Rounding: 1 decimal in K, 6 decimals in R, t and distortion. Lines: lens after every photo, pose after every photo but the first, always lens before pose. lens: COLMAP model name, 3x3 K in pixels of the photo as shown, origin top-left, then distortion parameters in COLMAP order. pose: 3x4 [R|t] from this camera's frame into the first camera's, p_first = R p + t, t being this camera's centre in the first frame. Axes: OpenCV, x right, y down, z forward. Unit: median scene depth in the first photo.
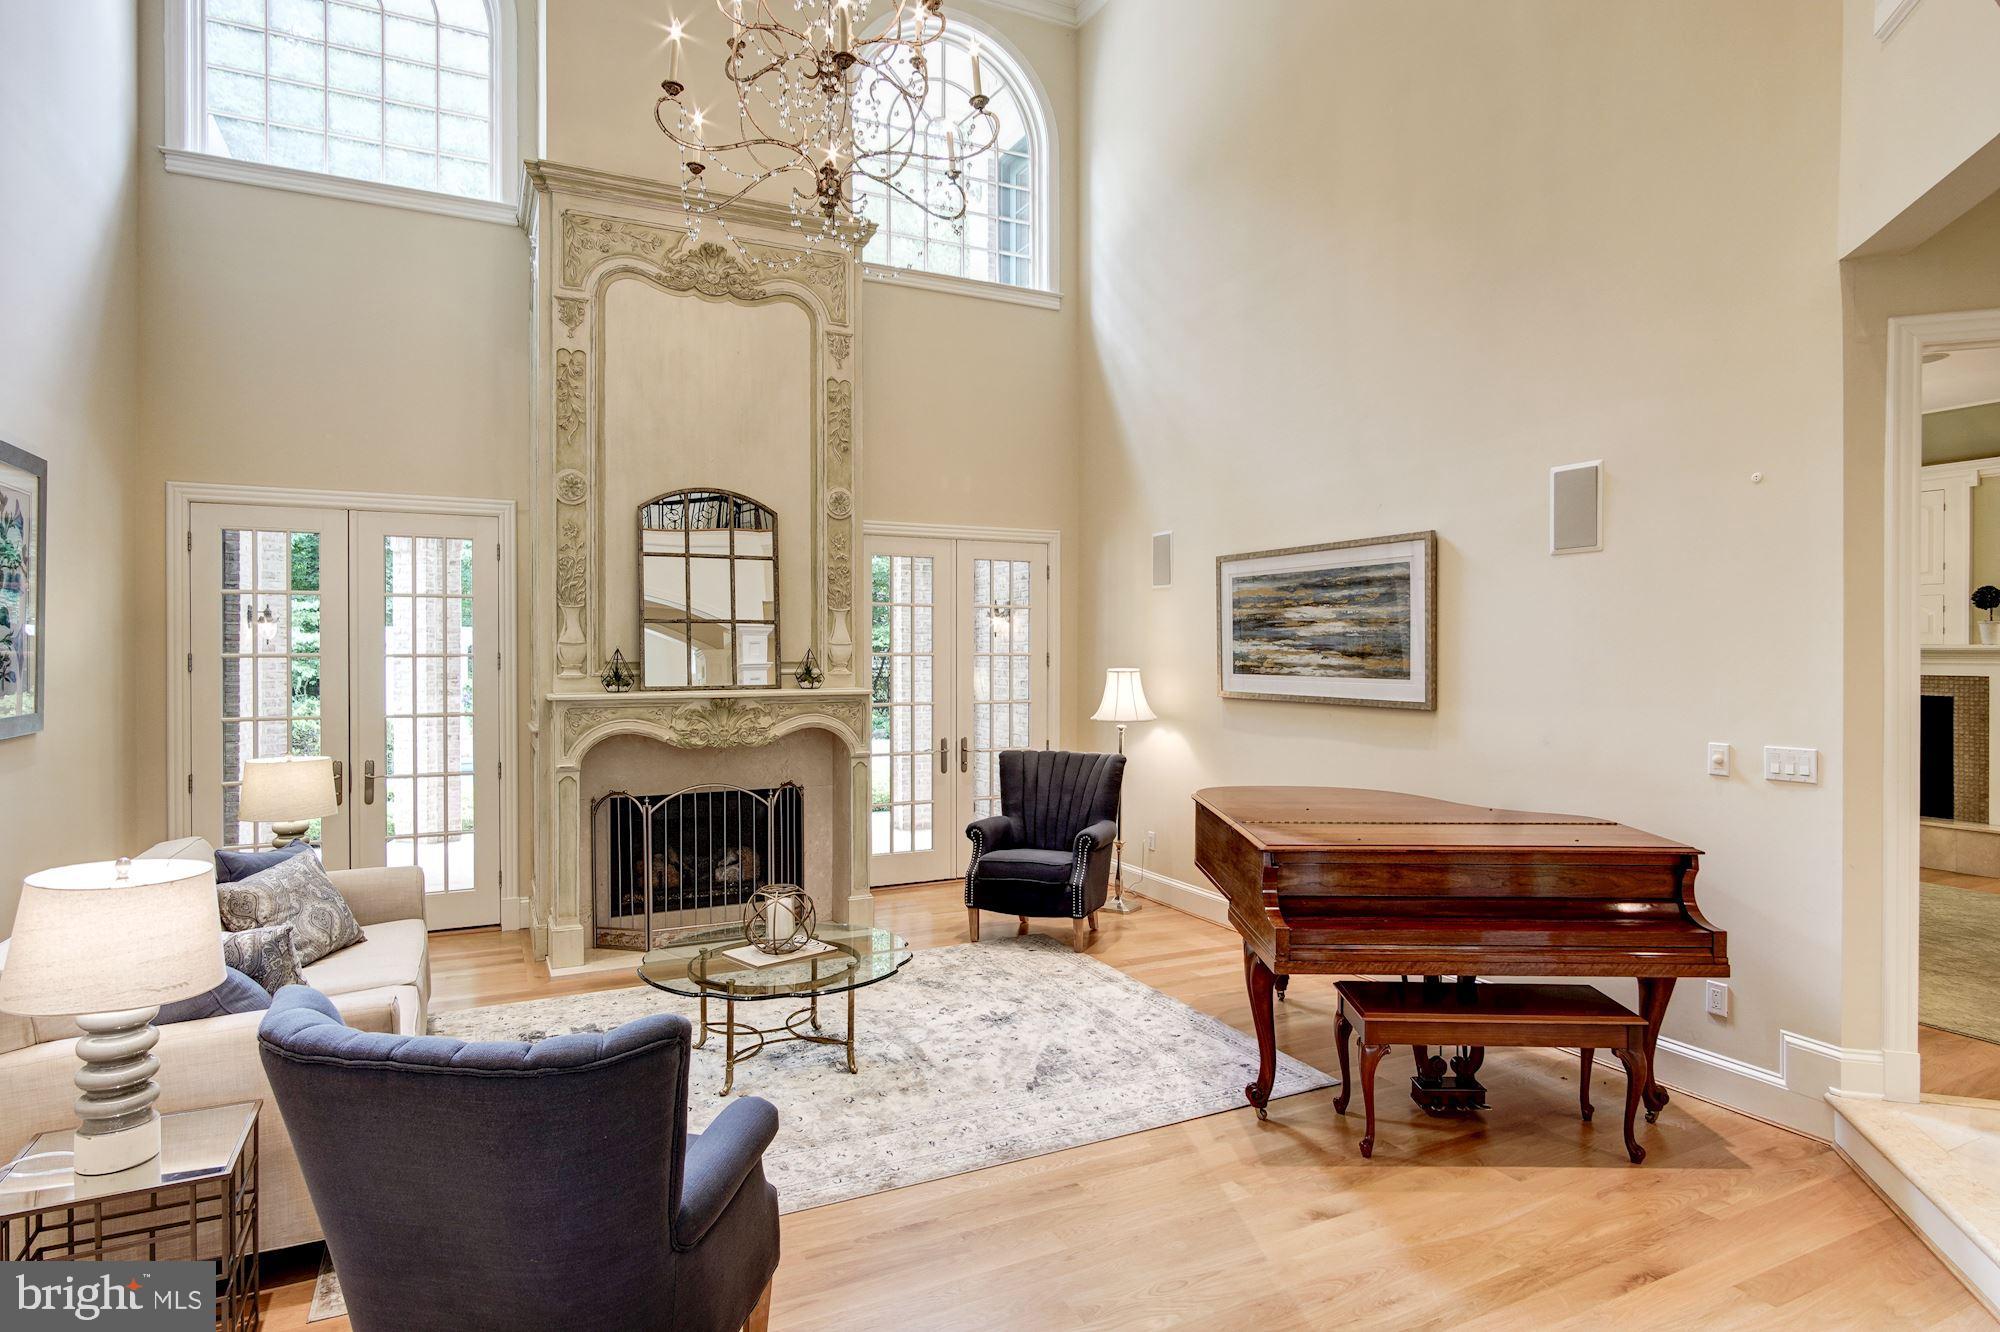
lens RADIAL K [[1096.0, 0, 1000.0], [0, 1096.0, 666.0], [0, 0, 1]] dist [-0.001266, 0.000012]
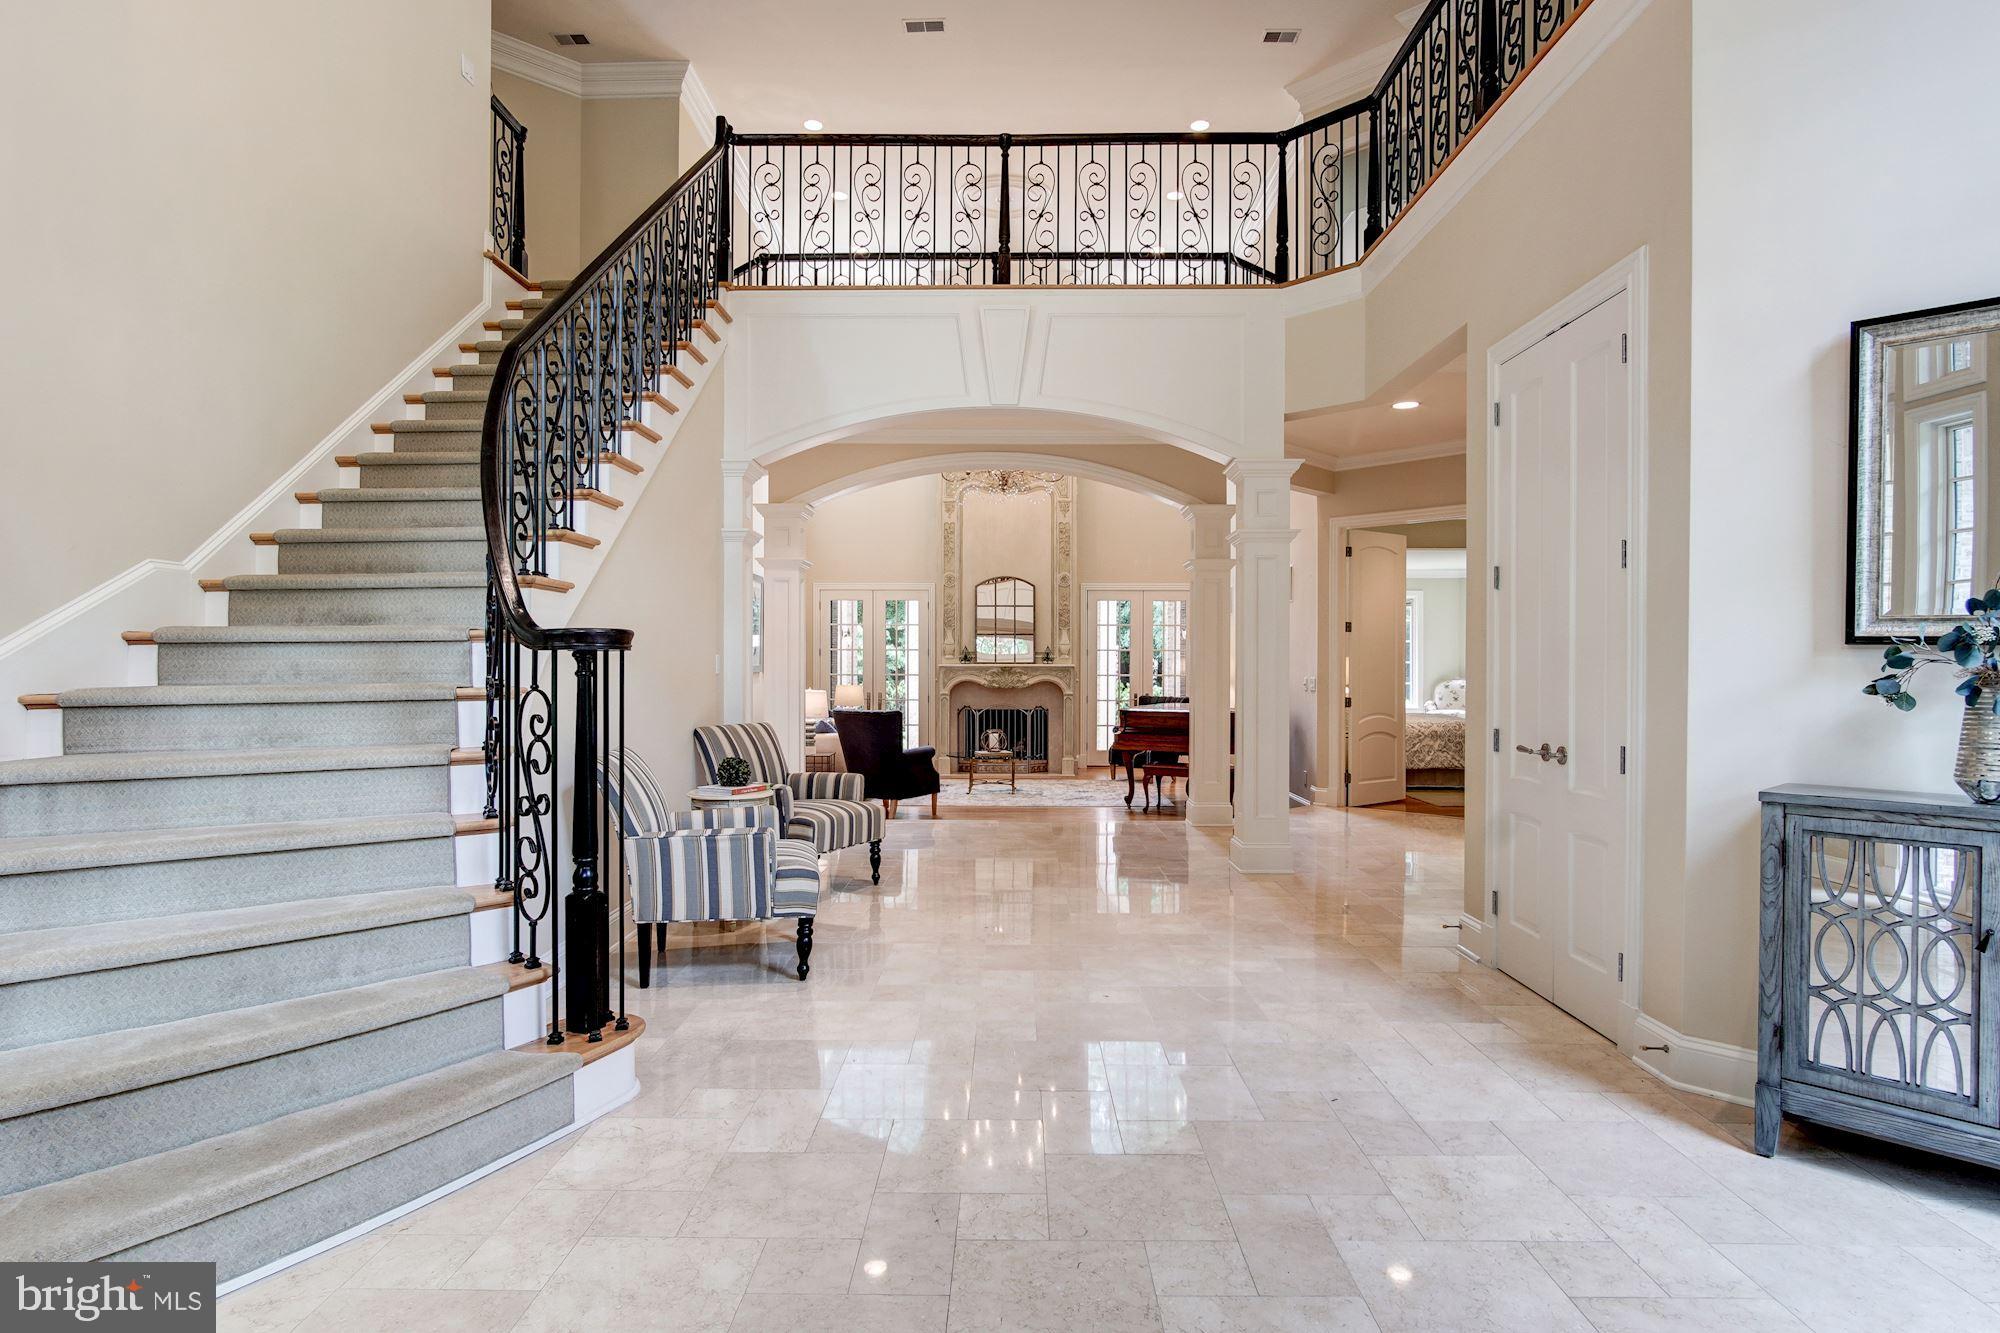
lens RADIAL K [[1080.4, 0, 997.2], [0, 1080.4, 689.3], [0, 0, 1]] dist [0.020059, 0.000319]
pose [[0.889072, 0.013521, -0.457568, 0.783746], [-0.007269, 0.999855, 0.015422, 0.041416], [0.457710, -0.010385, 0.889041, -1.058316]]
